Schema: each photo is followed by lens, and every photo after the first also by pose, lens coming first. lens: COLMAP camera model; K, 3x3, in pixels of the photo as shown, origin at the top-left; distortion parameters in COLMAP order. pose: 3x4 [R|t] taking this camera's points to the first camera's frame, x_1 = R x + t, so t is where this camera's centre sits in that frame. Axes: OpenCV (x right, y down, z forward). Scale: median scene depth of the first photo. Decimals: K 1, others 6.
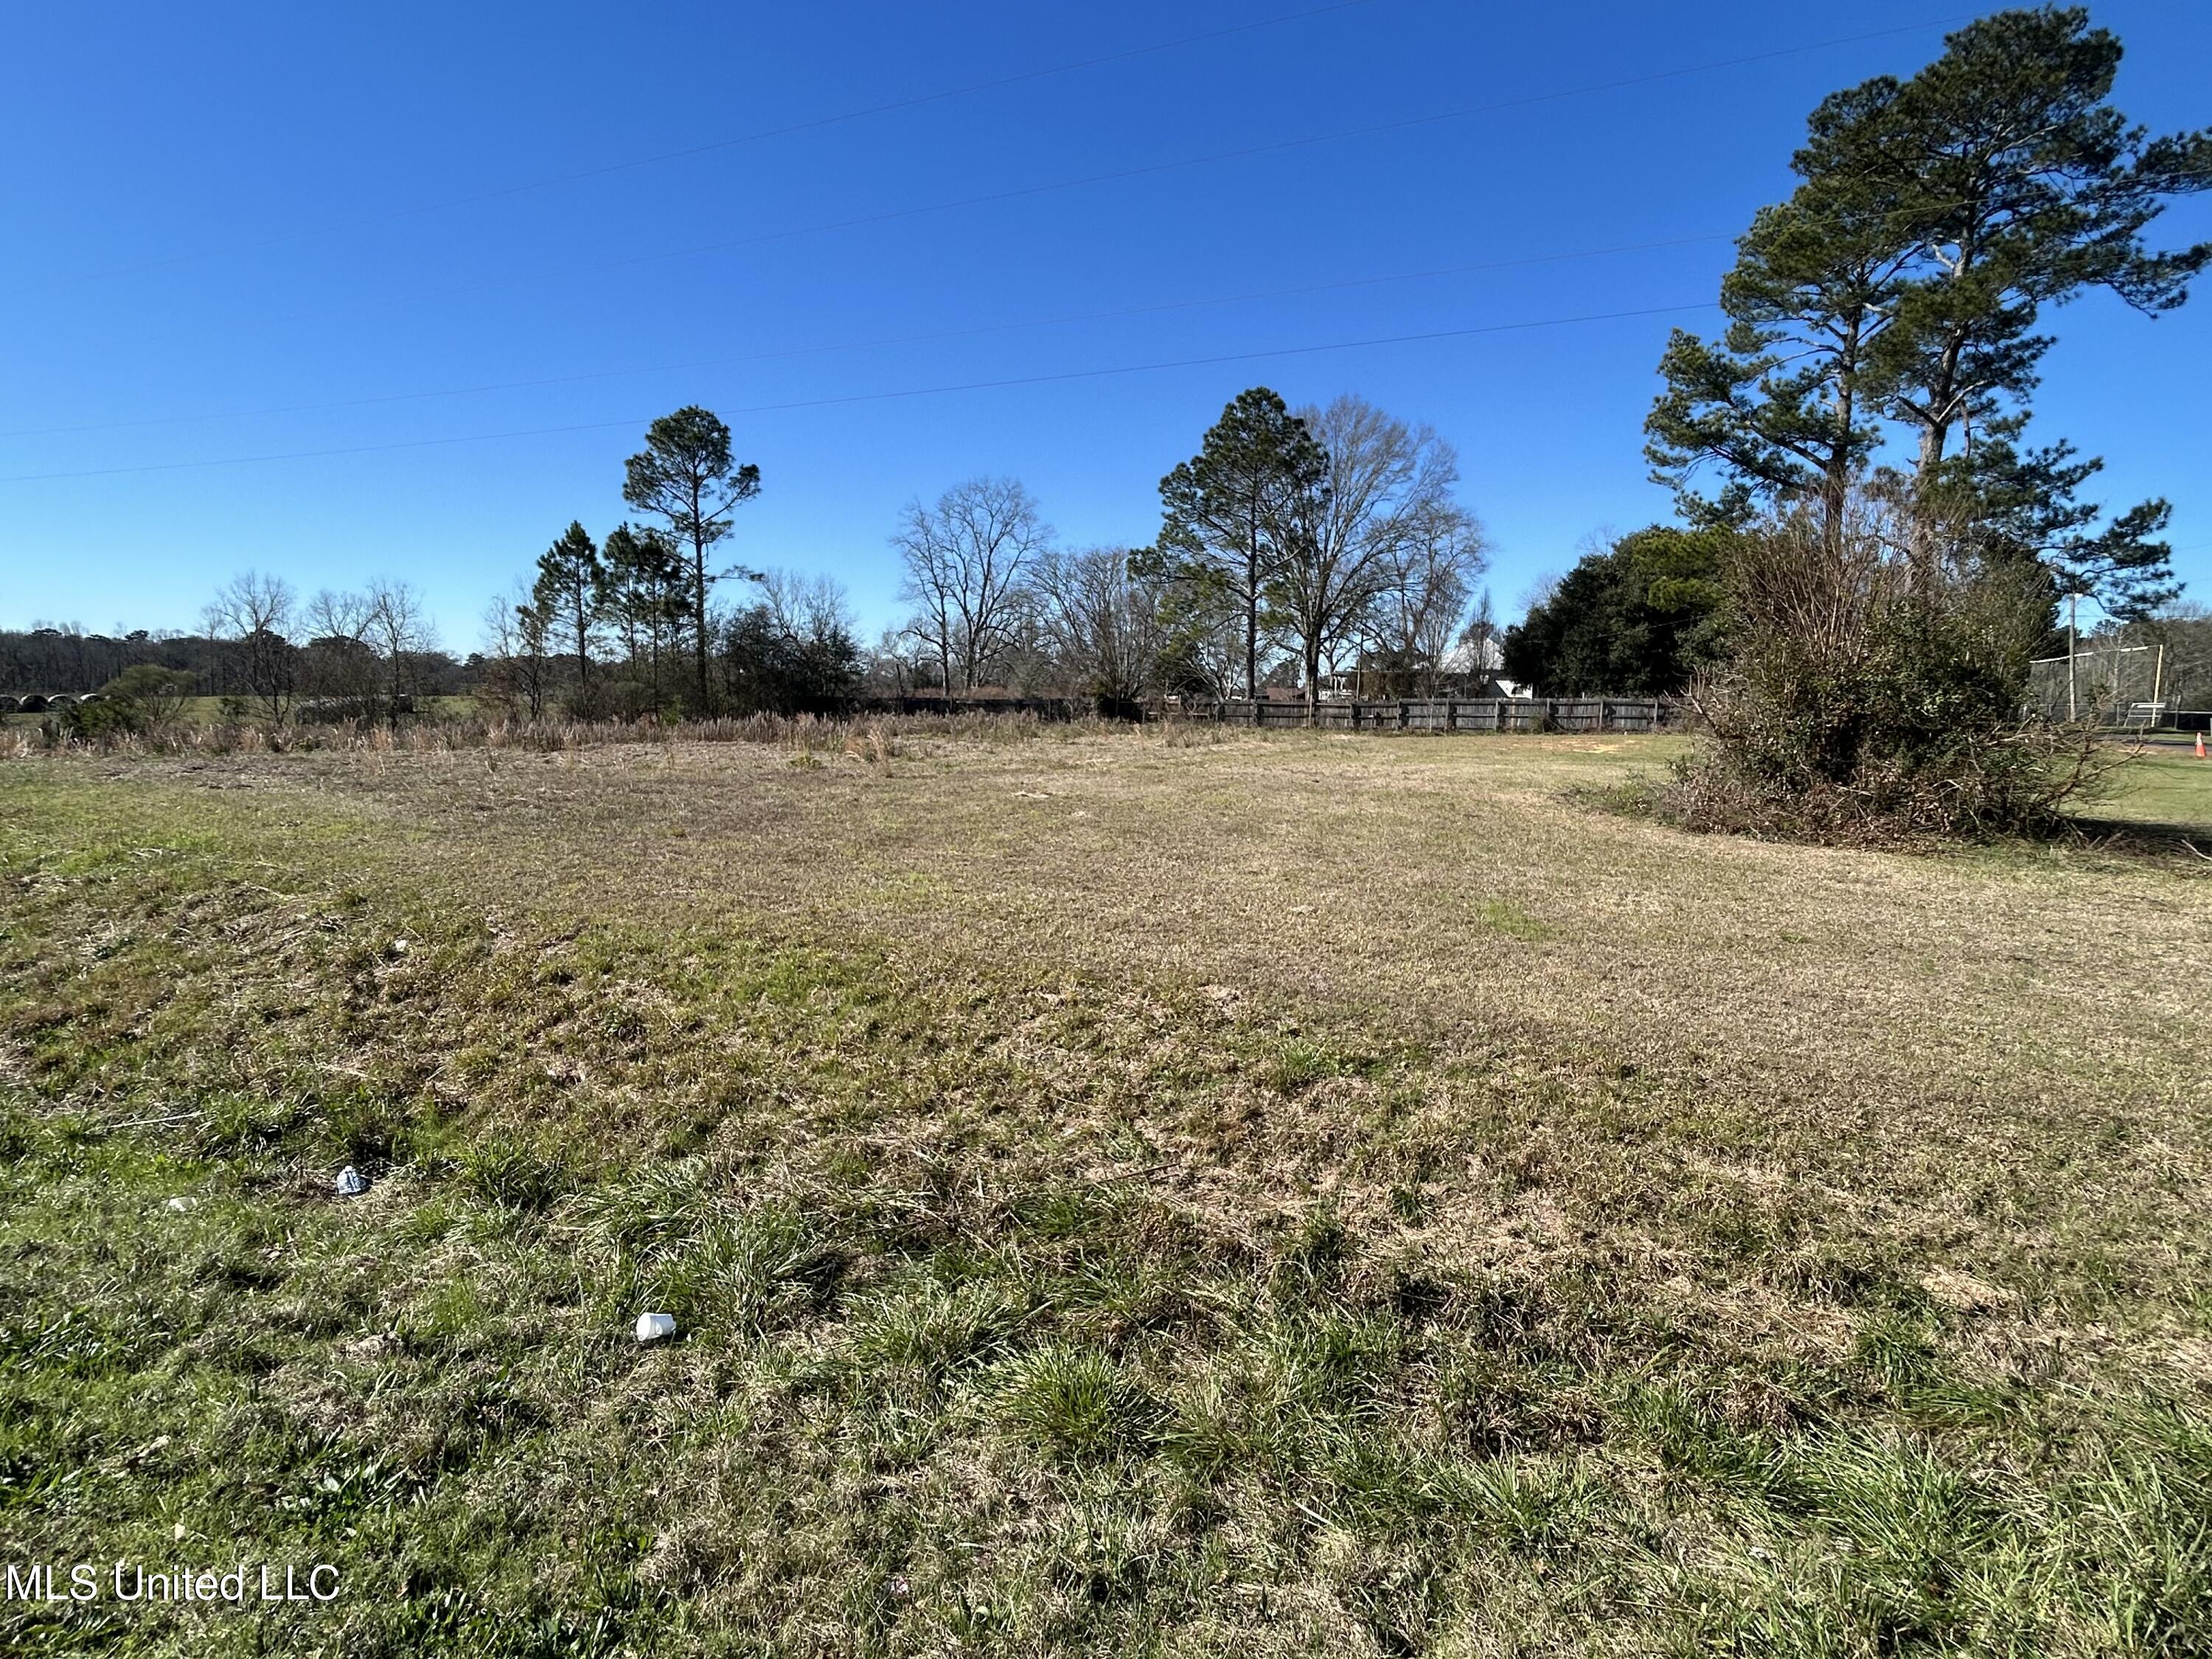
lens RADIAL K [[1142.4, 0, 1099.5], [0, 1142.4, 830.3], [0, 0, 1]] dist [-0.014036, 0.006084]
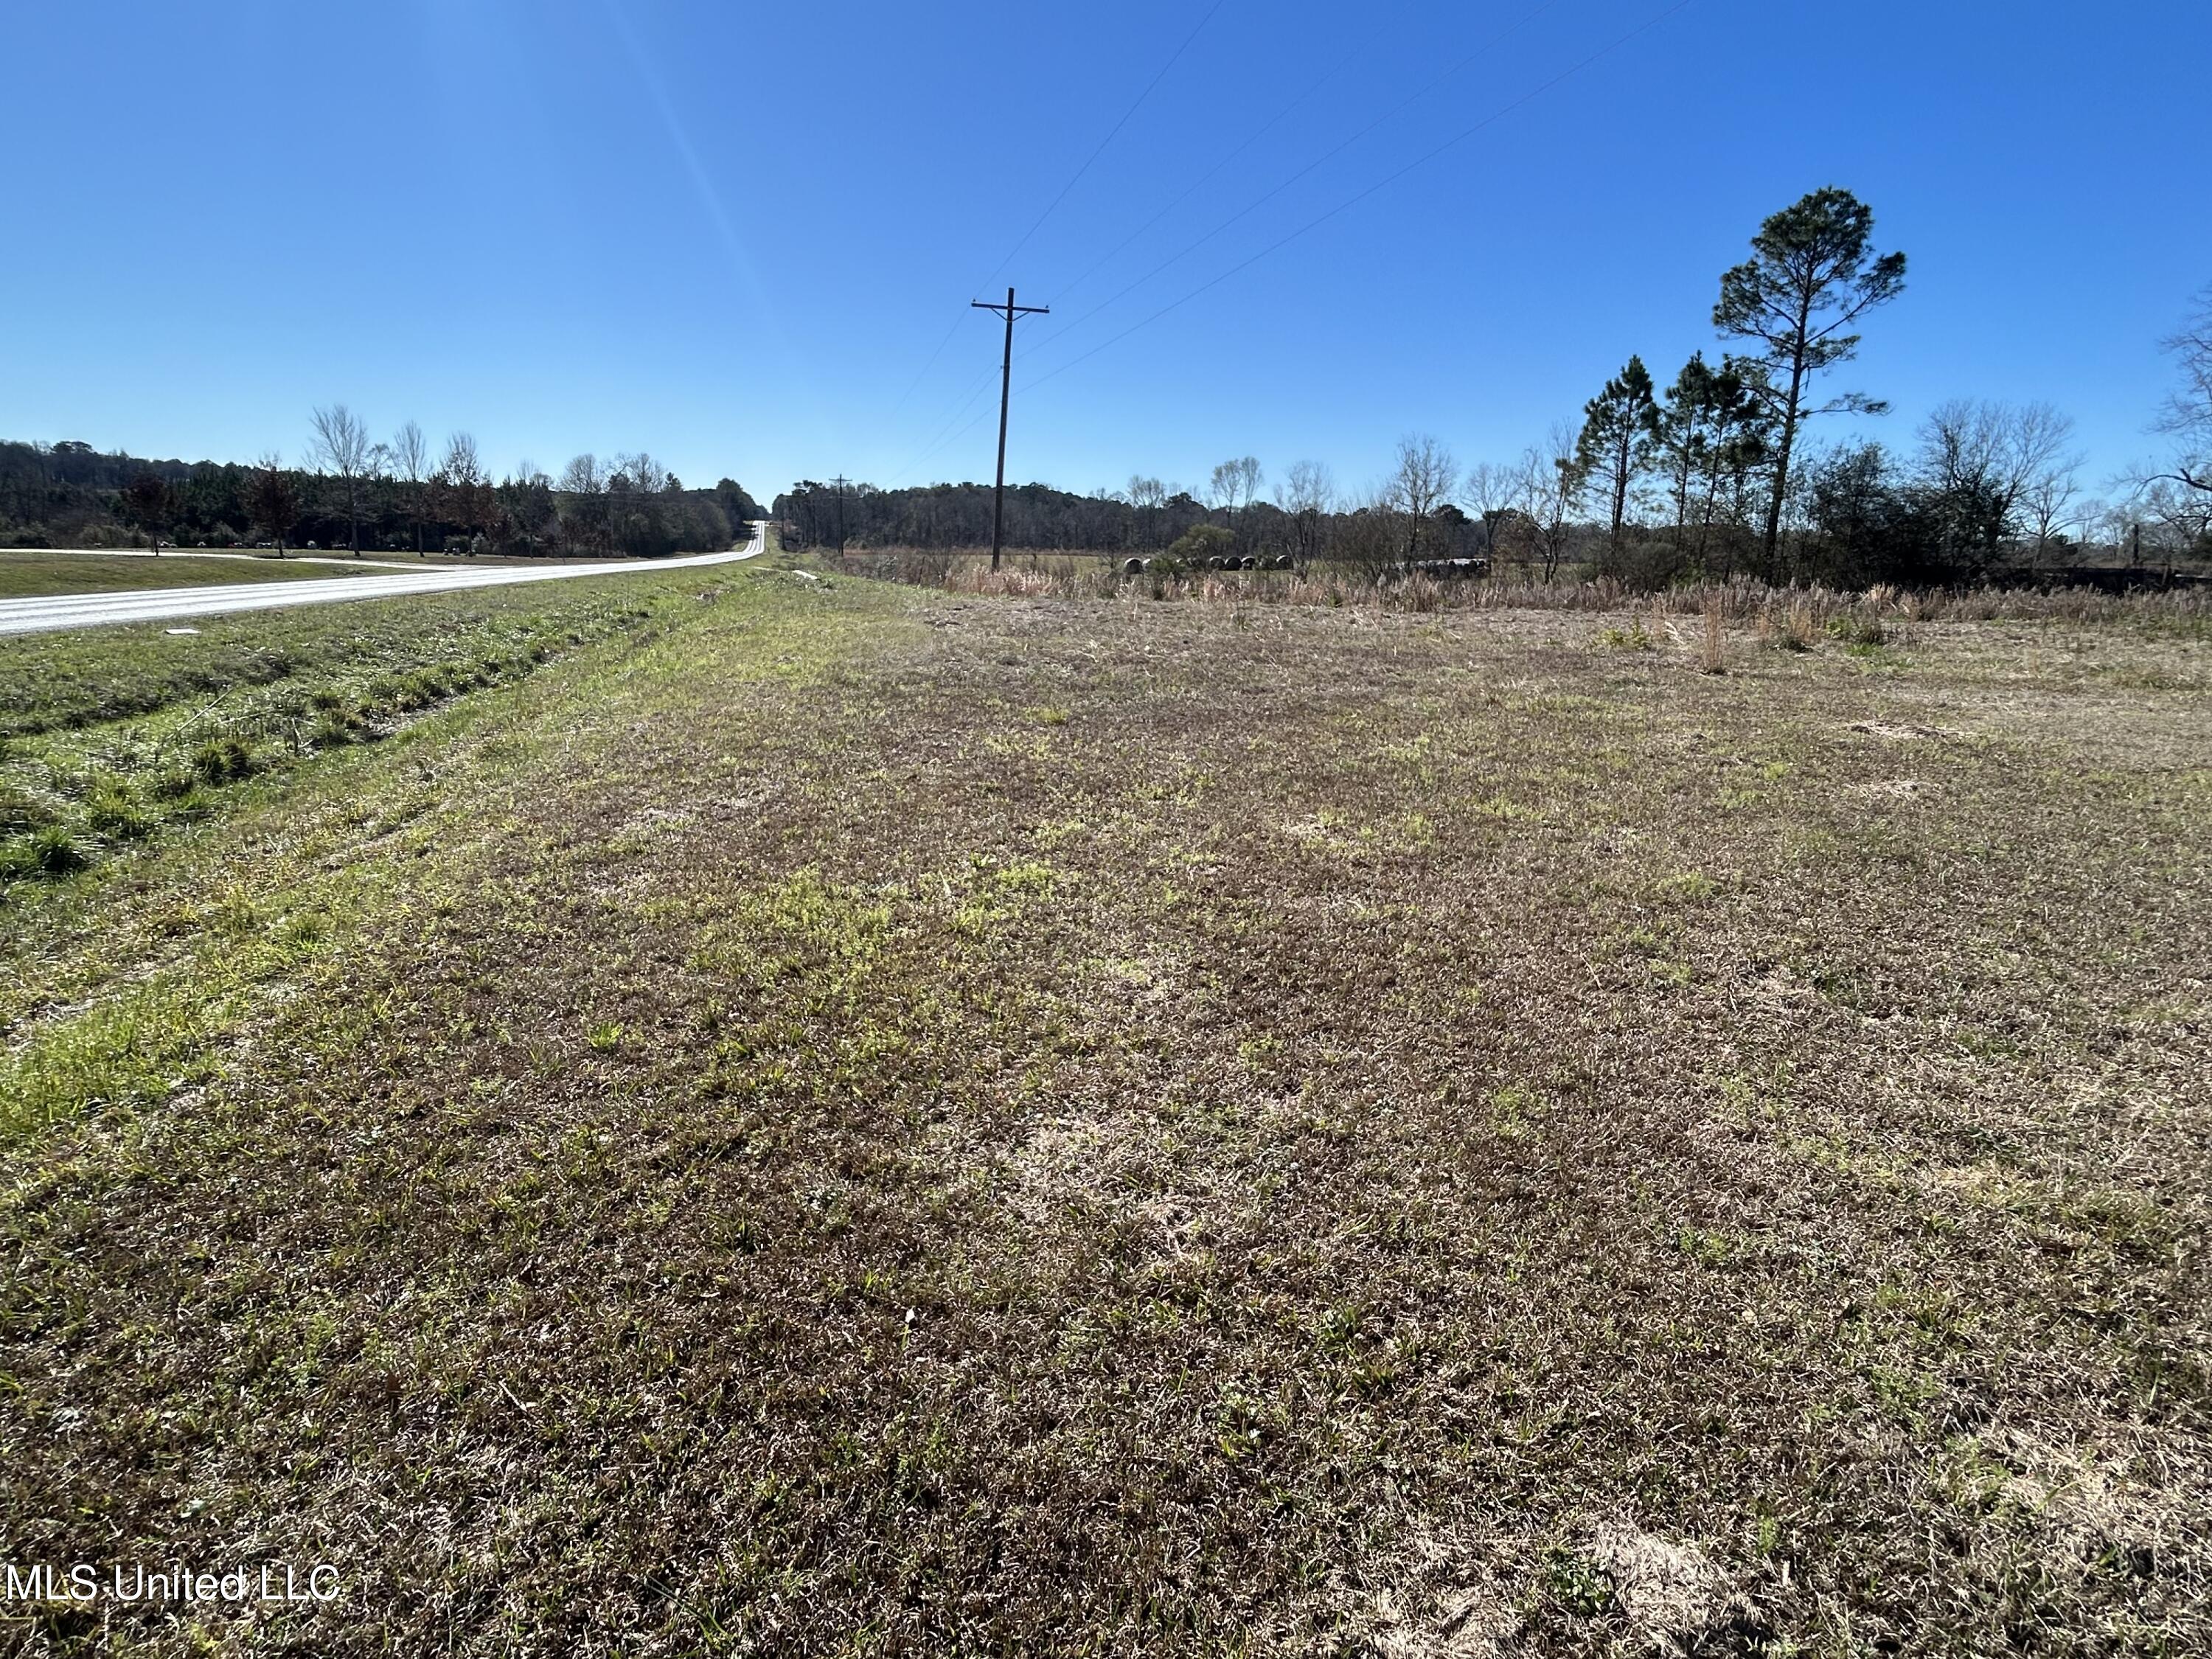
lens RADIAL K [[1142.4, 0, 1101.1], [0, 1142.4, 839.6], [0, 0, 1]] dist [-0.014036, 0.006084]
pose [[0.603485, 0.197584, -0.772507, 0.037277], [-0.106787, 0.980112, 0.167261, -0.007186], [0.790192, -0.018446, 0.612582, 0.111426]]
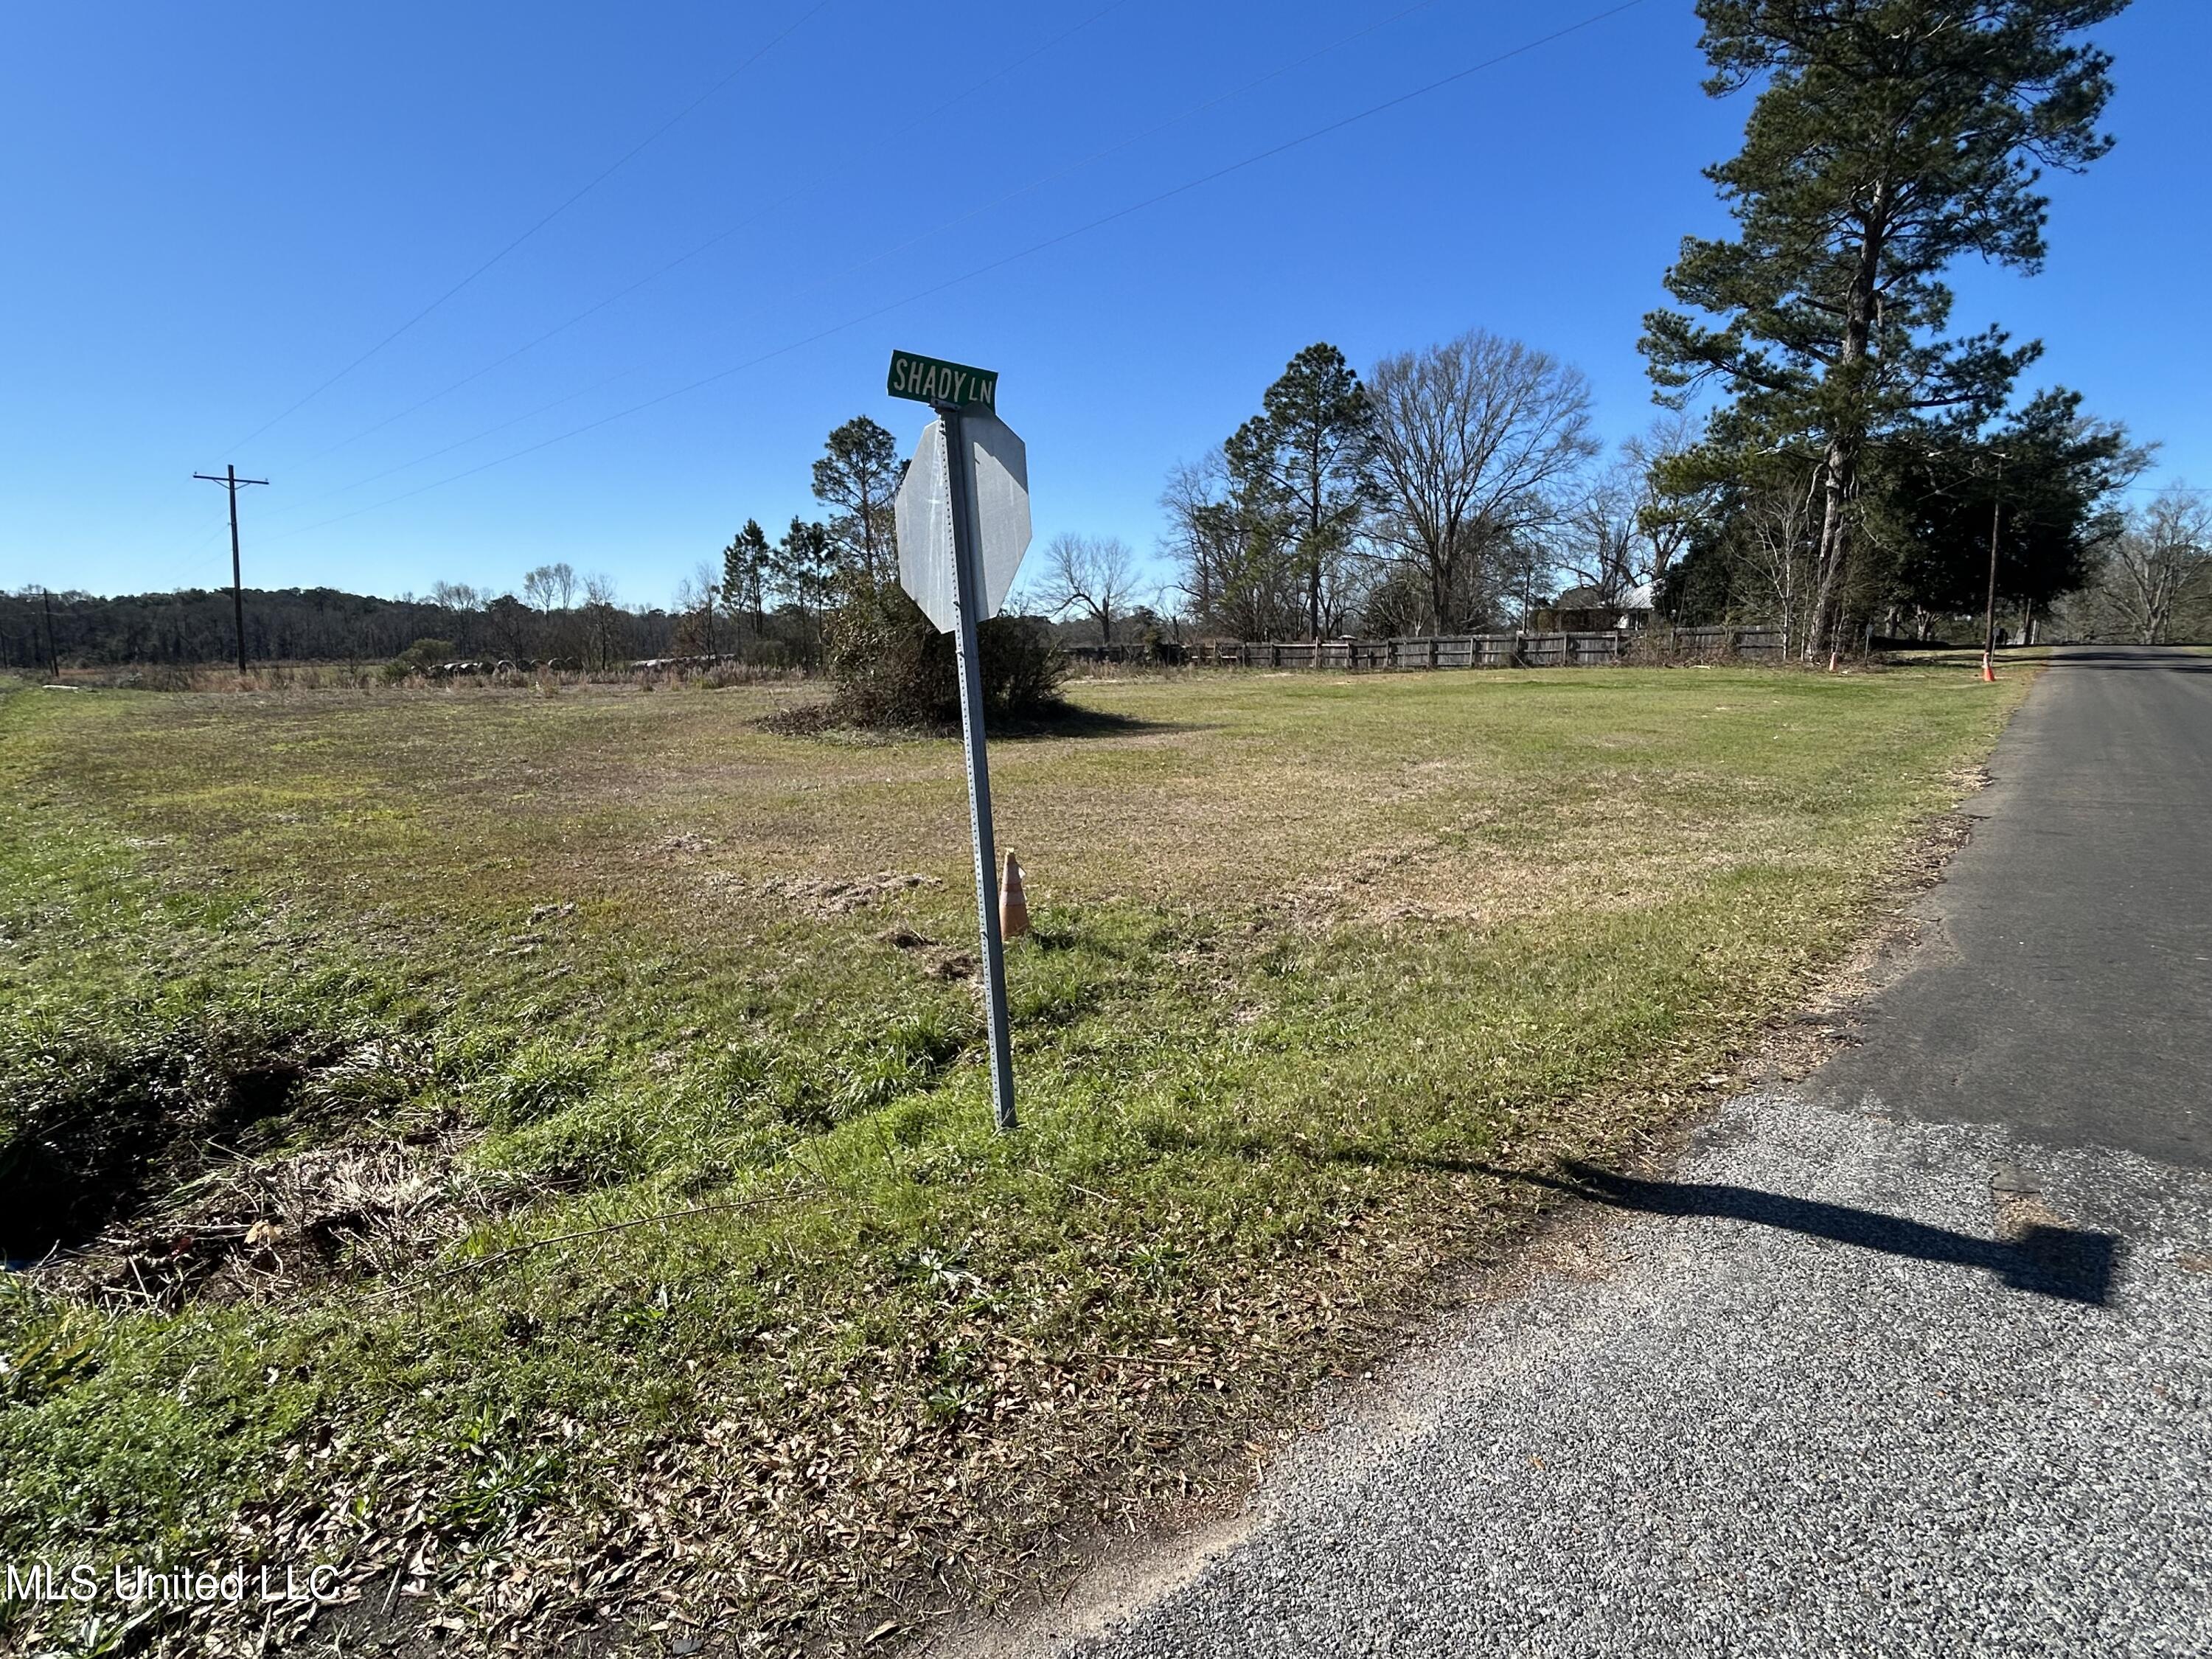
lens RADIAL K [[1142.4, 0, 1098.6], [0, 1142.4, 844.1], [0, 0, 1]] dist [-0.014036, 0.006084]
pose [[0.923227, 0.042660, -0.381880, 0.373160], [-0.022529, 0.998118, 0.057034, 0.017189], [0.383594, -0.044052, 0.922450, -0.068555]]
